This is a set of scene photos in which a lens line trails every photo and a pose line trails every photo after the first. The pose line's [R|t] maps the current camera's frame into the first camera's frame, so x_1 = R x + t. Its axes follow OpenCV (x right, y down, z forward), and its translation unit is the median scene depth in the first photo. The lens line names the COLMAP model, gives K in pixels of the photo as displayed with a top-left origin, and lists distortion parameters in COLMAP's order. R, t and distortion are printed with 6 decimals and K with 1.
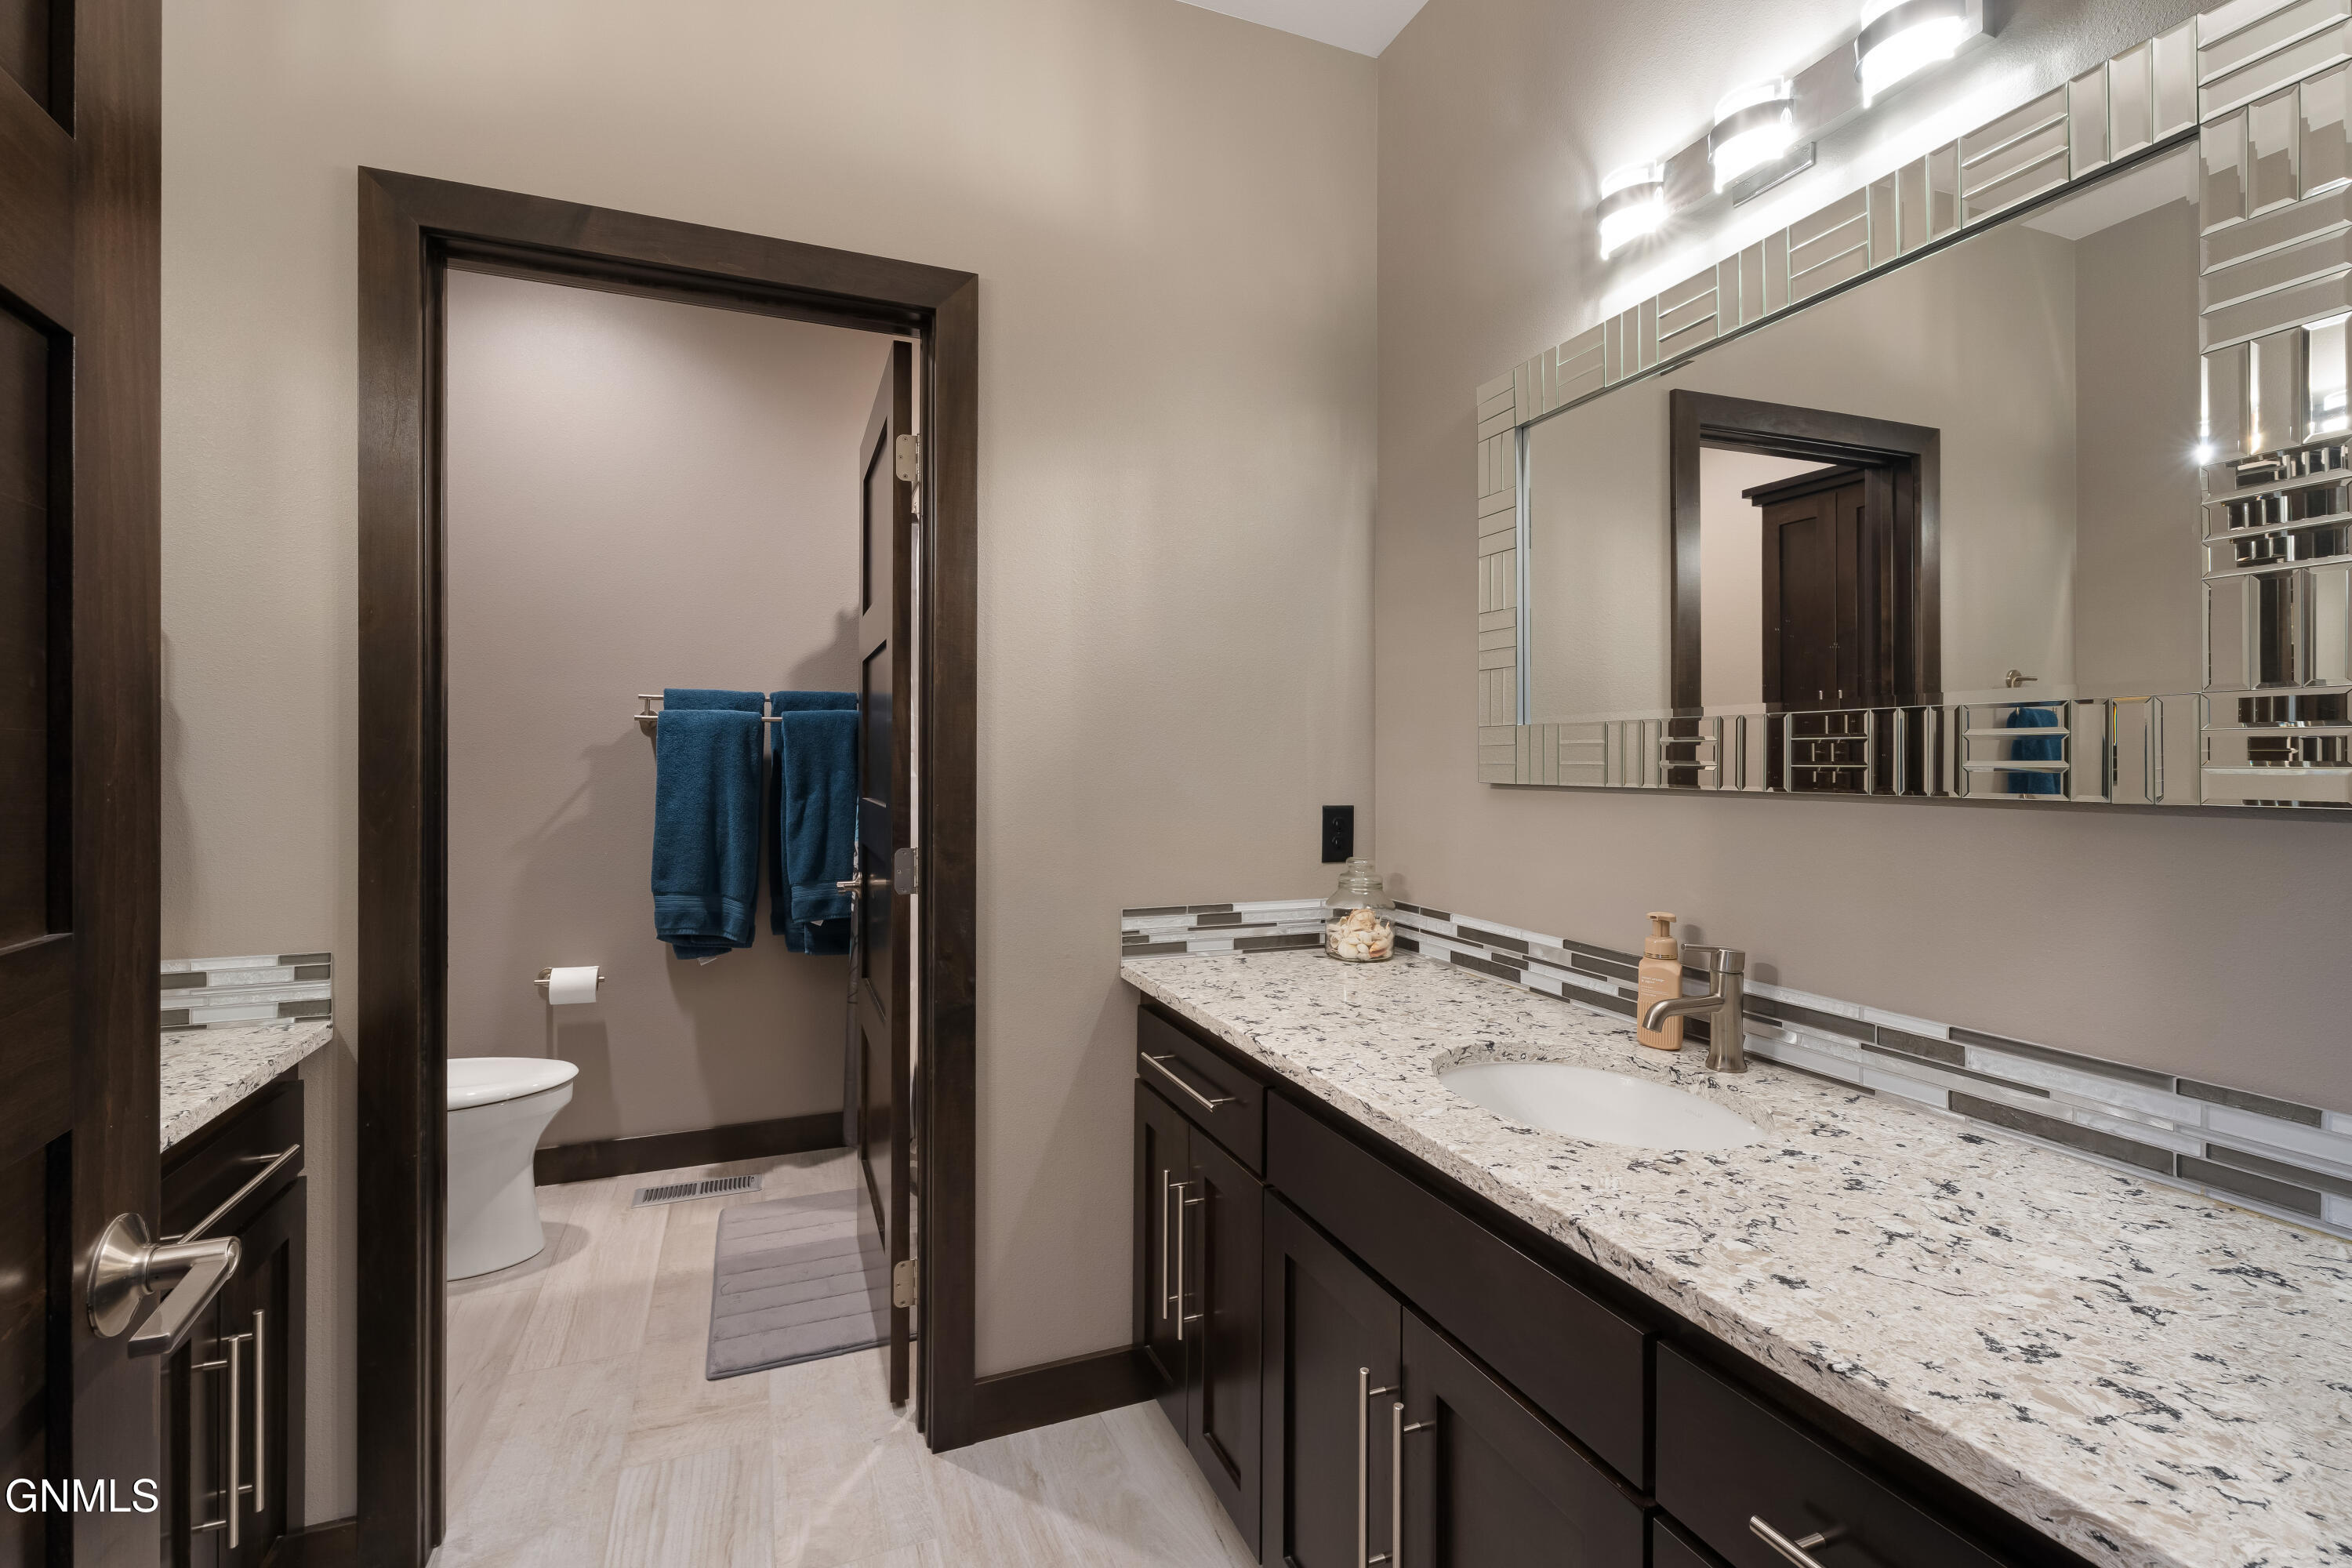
lens RADIAL K [[1050.9, 0, 1179.3], [0, 1050.9, 753.4], [0, 0, 1]] dist [0.000679, 0.000111]
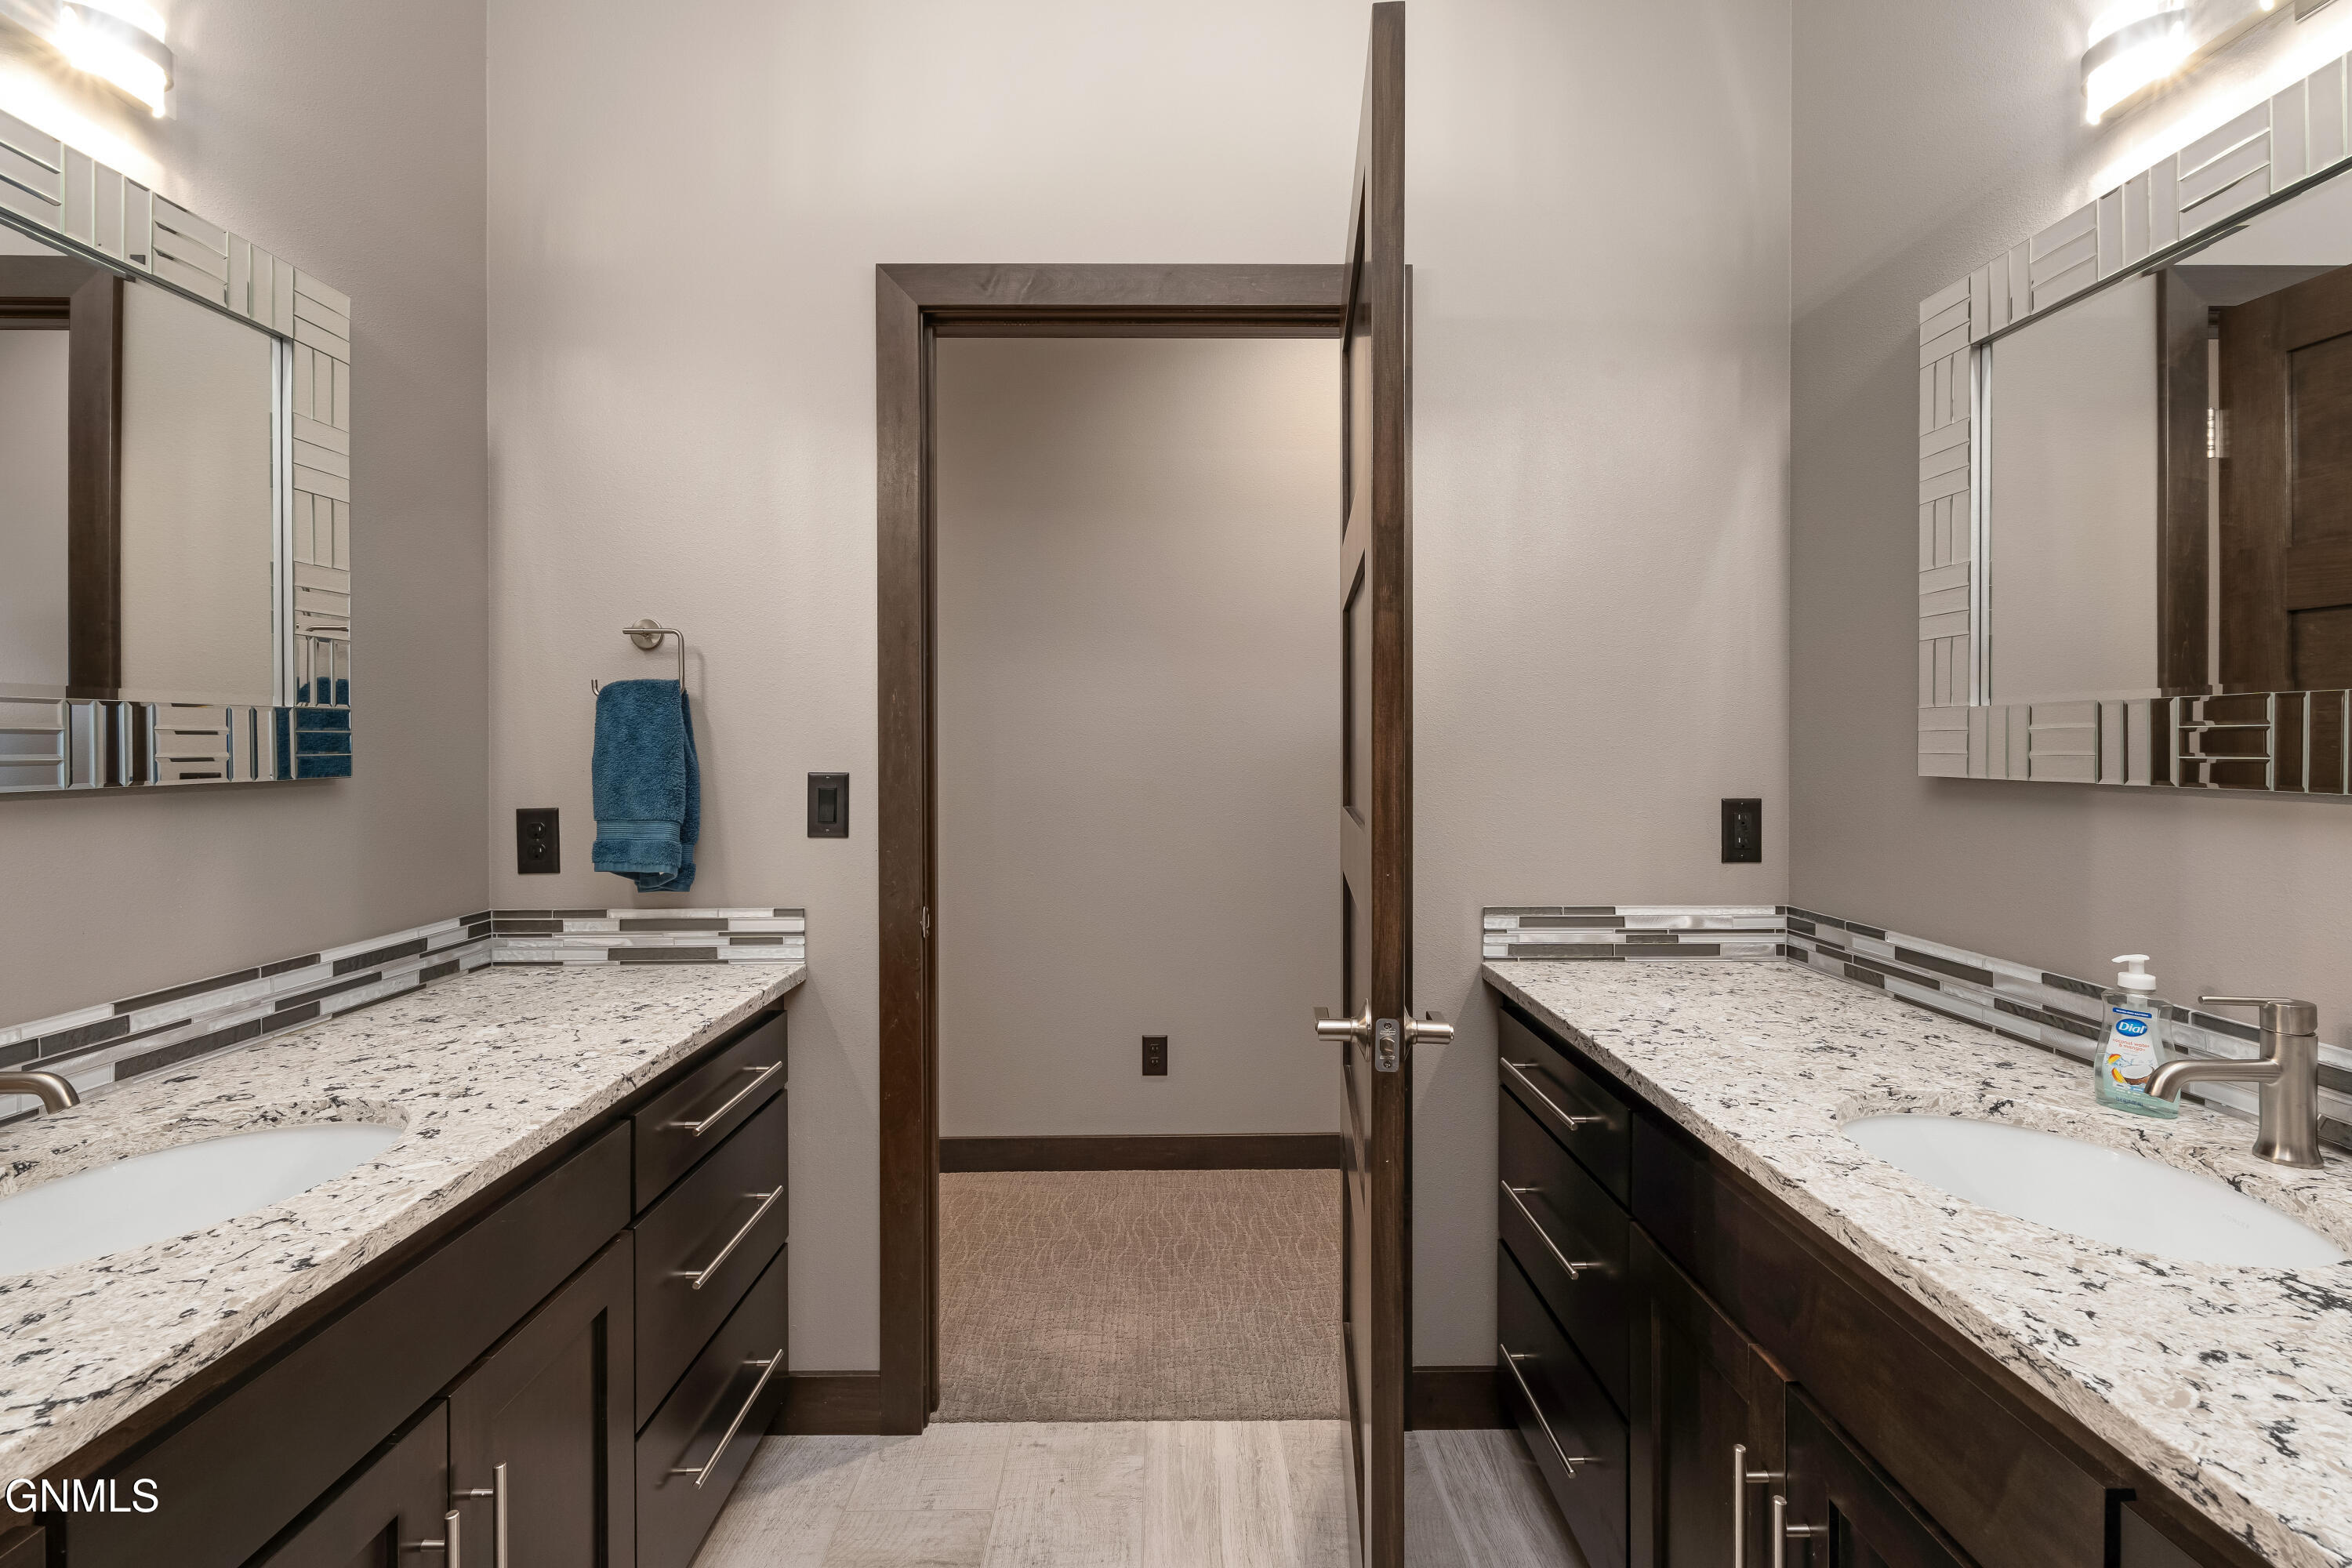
lens RADIAL K [[1050.9, 0, 1179.3], [0, 1050.9, 753.4], [0, 0, 1]] dist [0.000679, 0.000111]
pose [[-0.931574, -0.001365, 0.363548, -0.674676], [0.000001, 0.999993, 0.003756, 0.005063], [-0.363551, 0.003499, -0.931568, 1.657875]]
